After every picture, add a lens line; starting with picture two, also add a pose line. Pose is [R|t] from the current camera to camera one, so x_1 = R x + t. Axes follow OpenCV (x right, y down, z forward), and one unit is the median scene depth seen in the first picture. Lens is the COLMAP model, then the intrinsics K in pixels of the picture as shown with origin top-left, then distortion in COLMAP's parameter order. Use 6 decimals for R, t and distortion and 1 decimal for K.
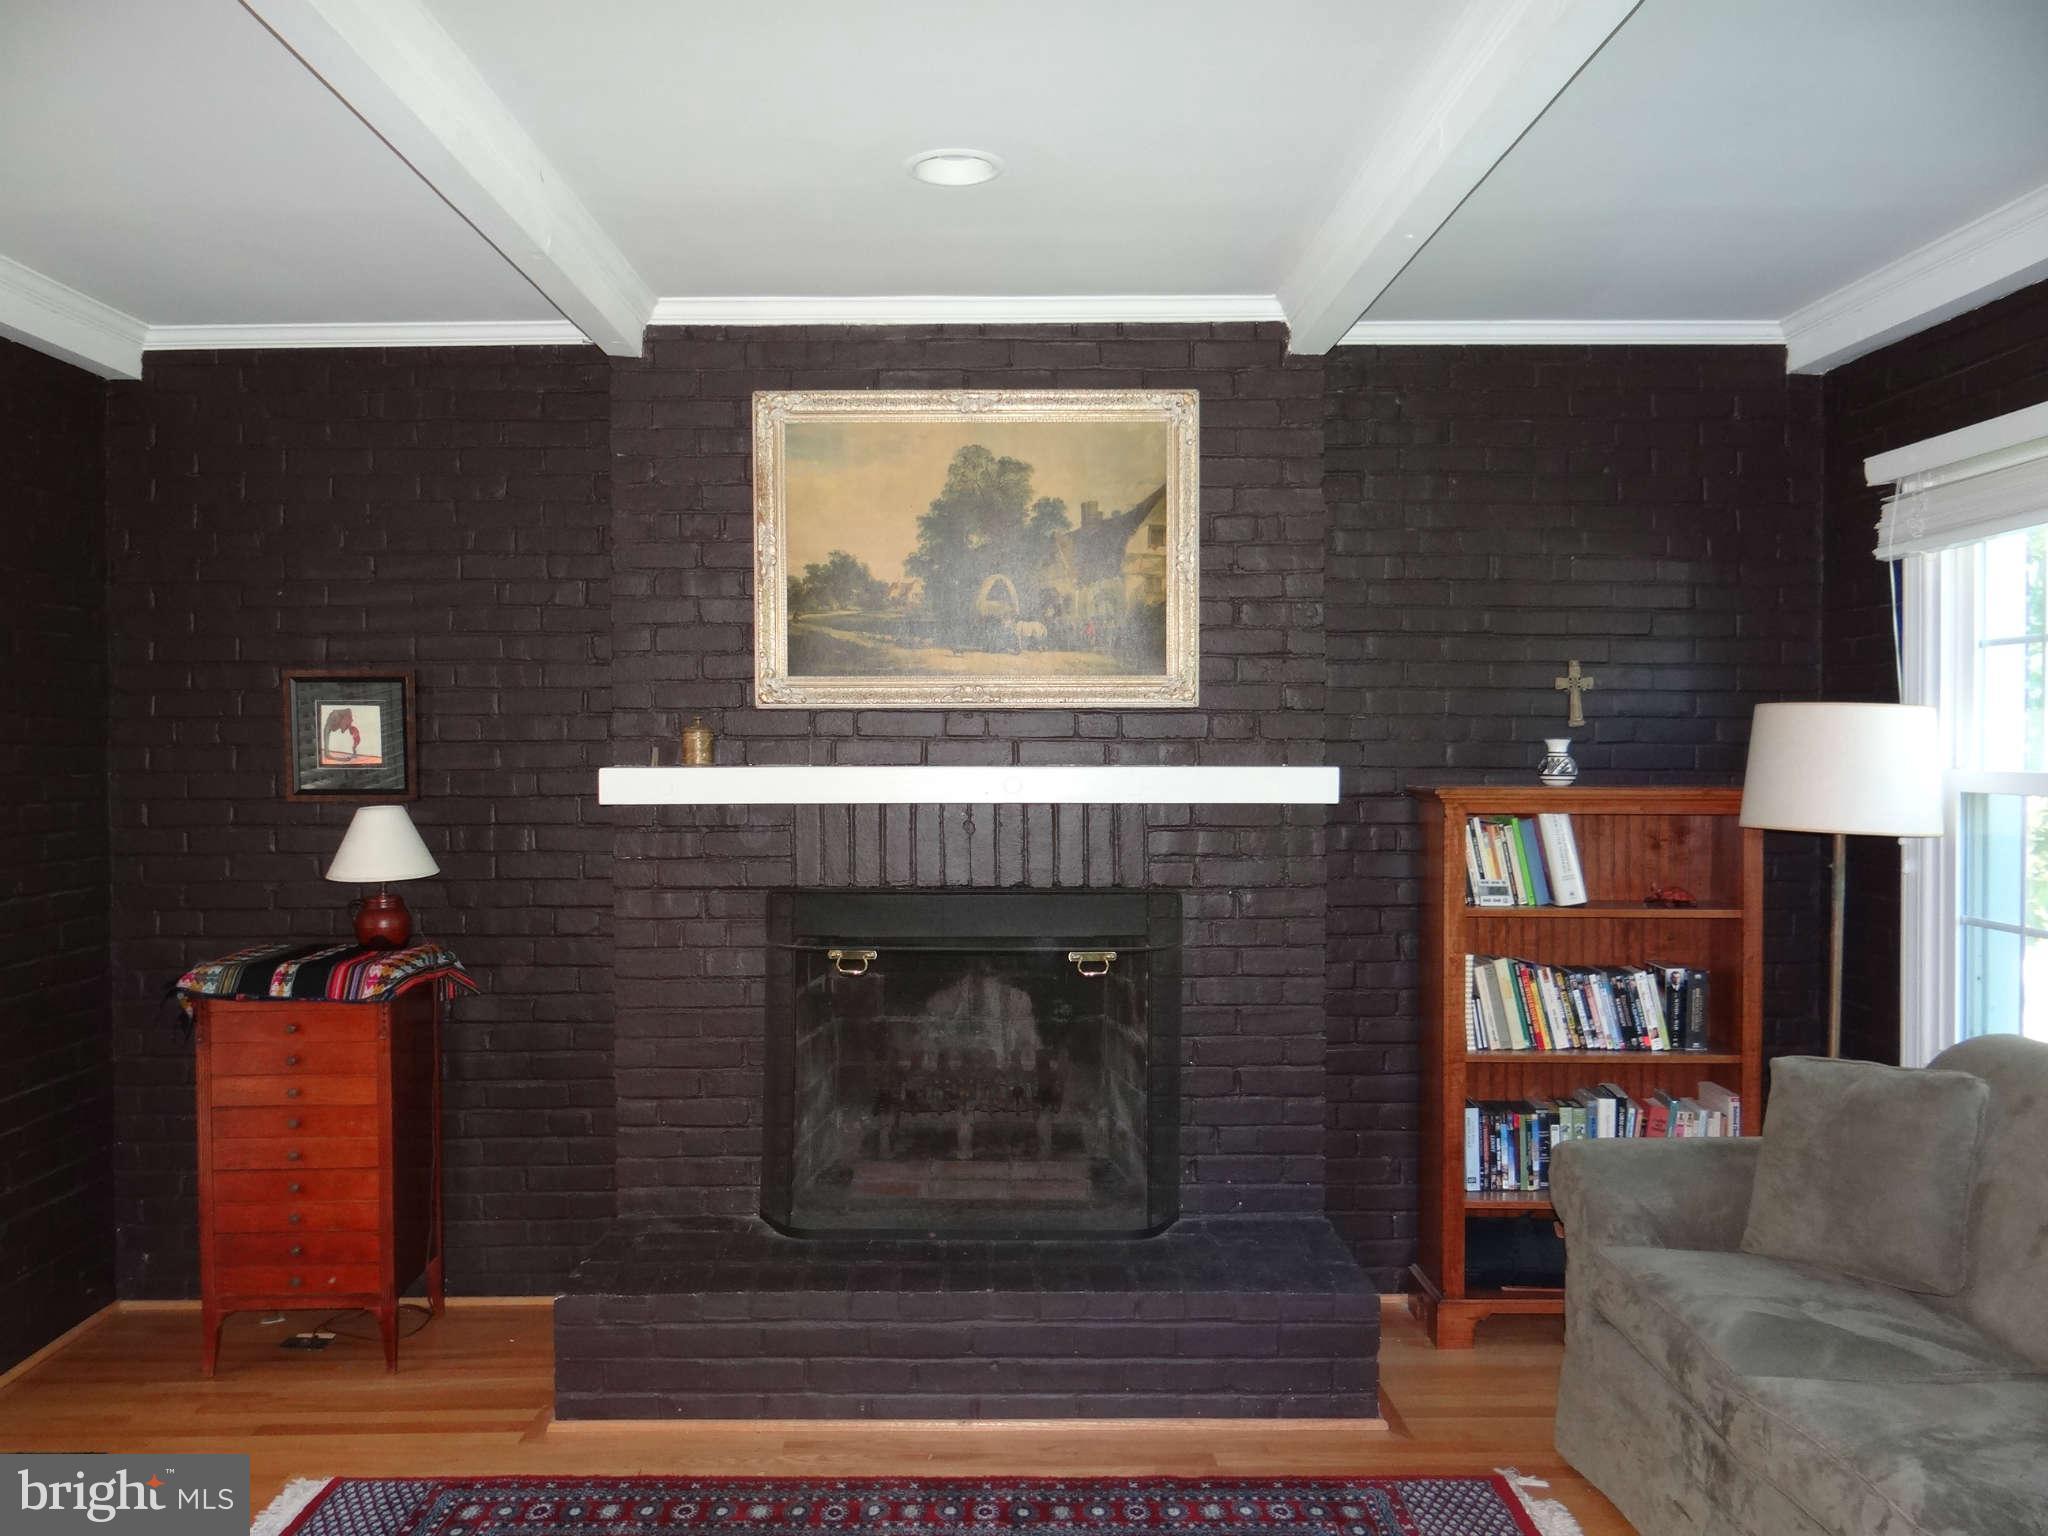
lens RADIAL K [[1630.0, 0, 1016.4], [0, 1630.0, 752.3], [0, 0, 1]] dist [-0.000423, -0.000524]
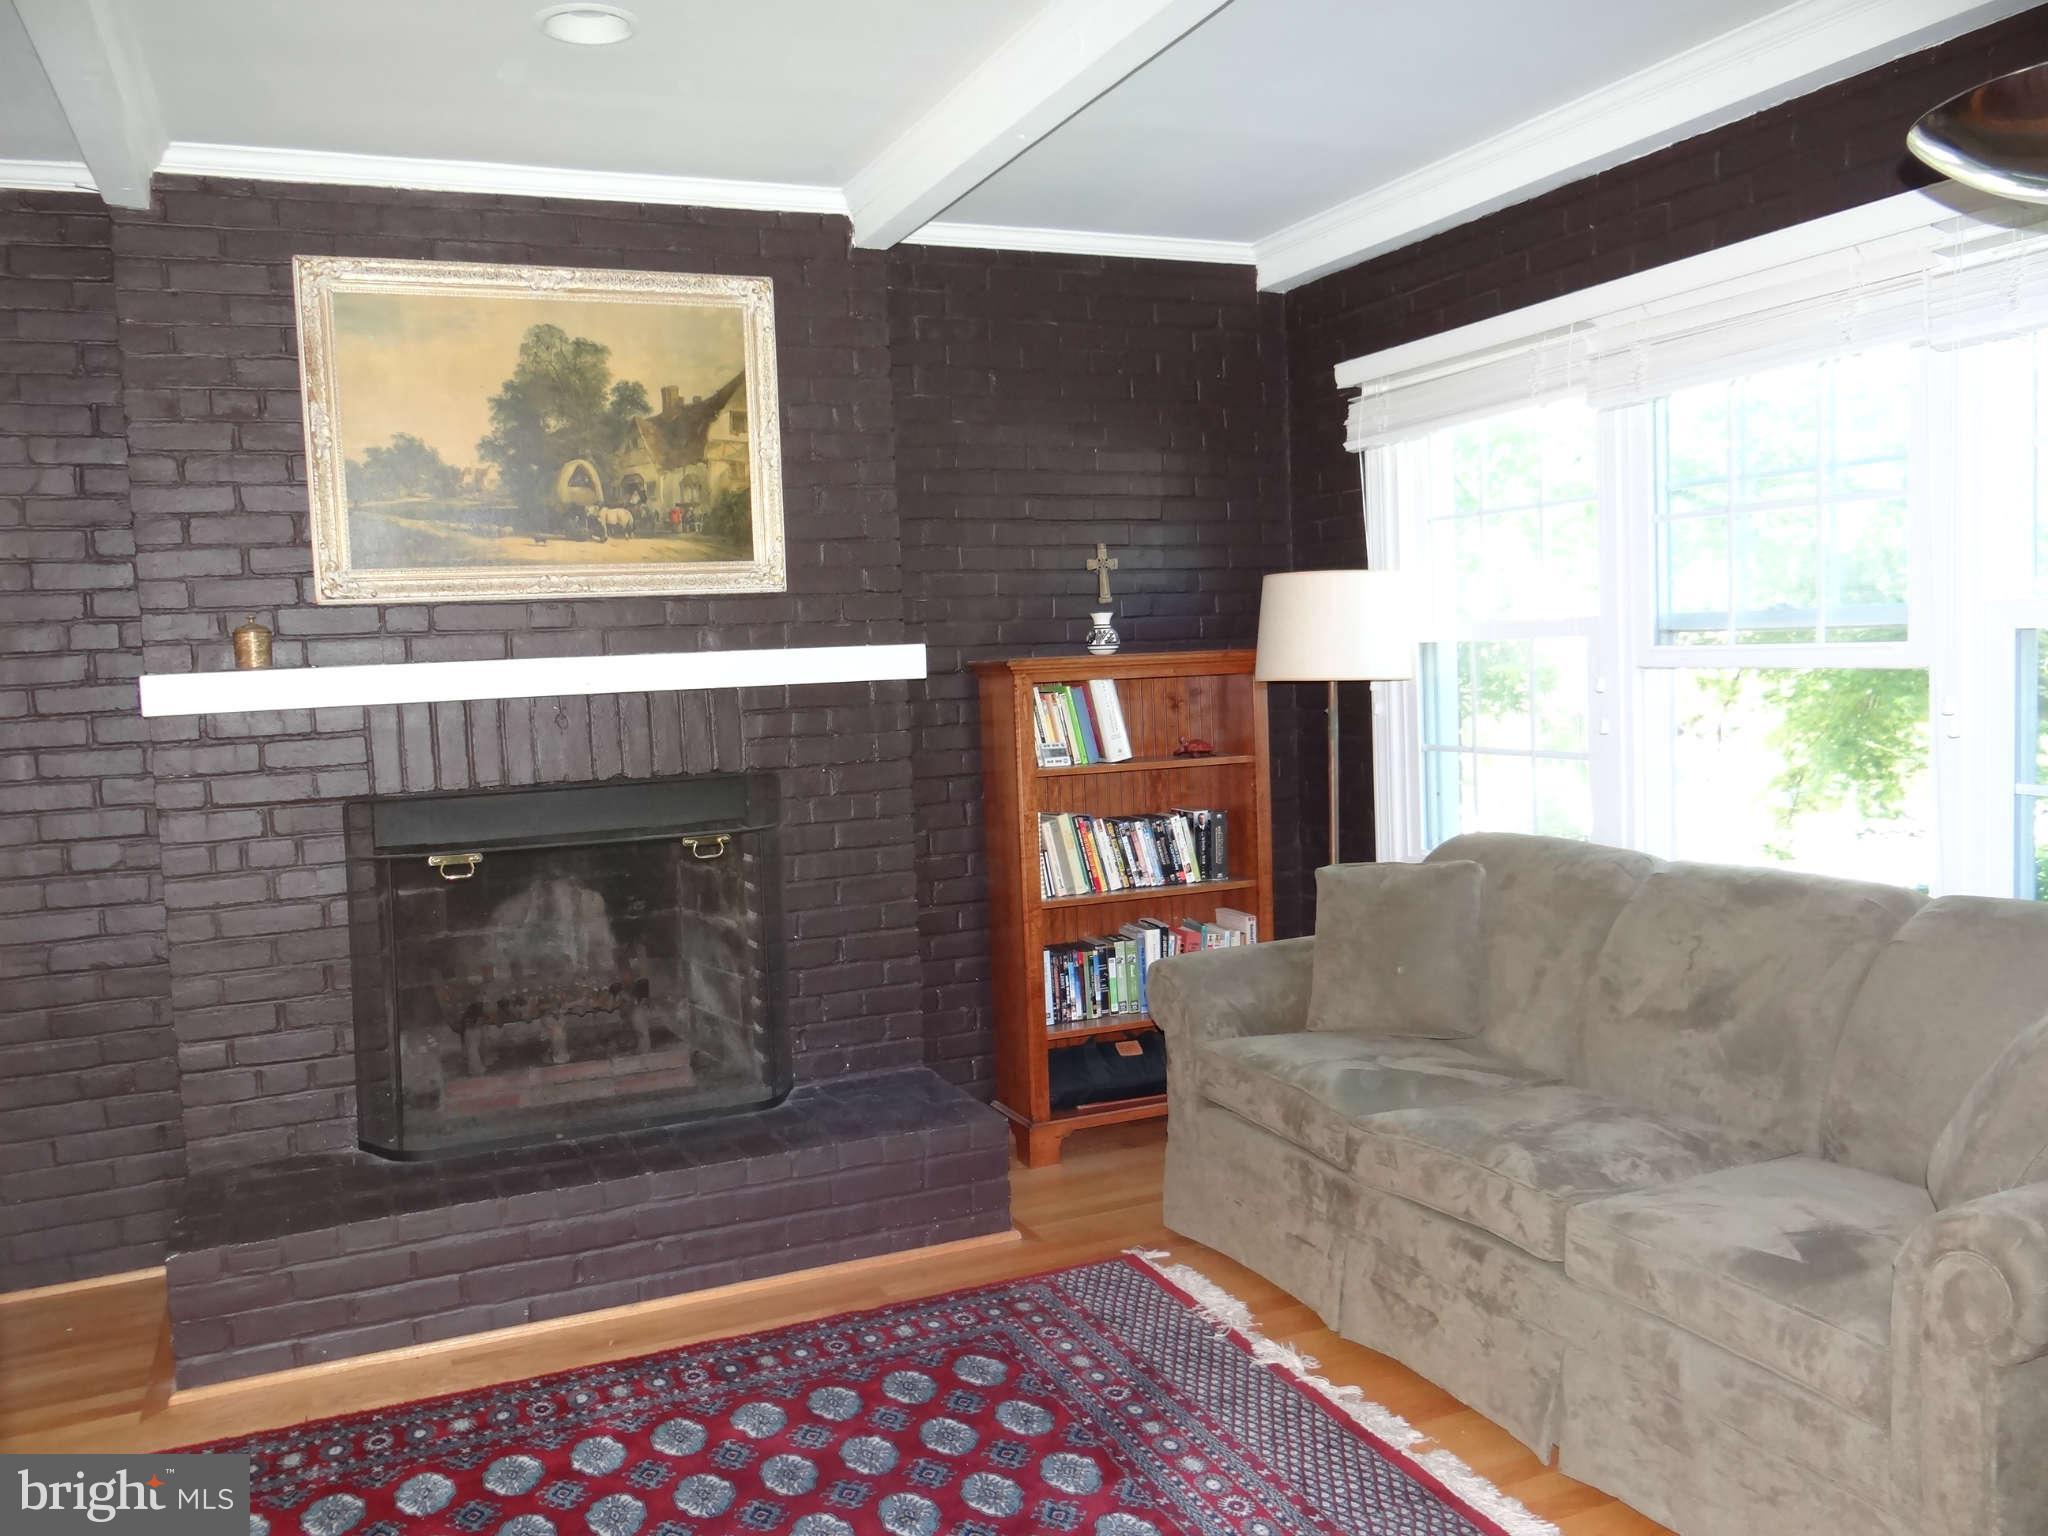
lens RADIAL K [[1630.0, 0, 1020.6], [0, 1630.0, 750.4], [0, 0, 1]] dist [-0.000423, -0.000524]
pose [[0.920000, -0.062762, 0.386861, -0.156296], [0.045597, 0.997532, 0.053398, 0.023926], [-0.389258, -0.031486, 0.920591, -0.003963]]
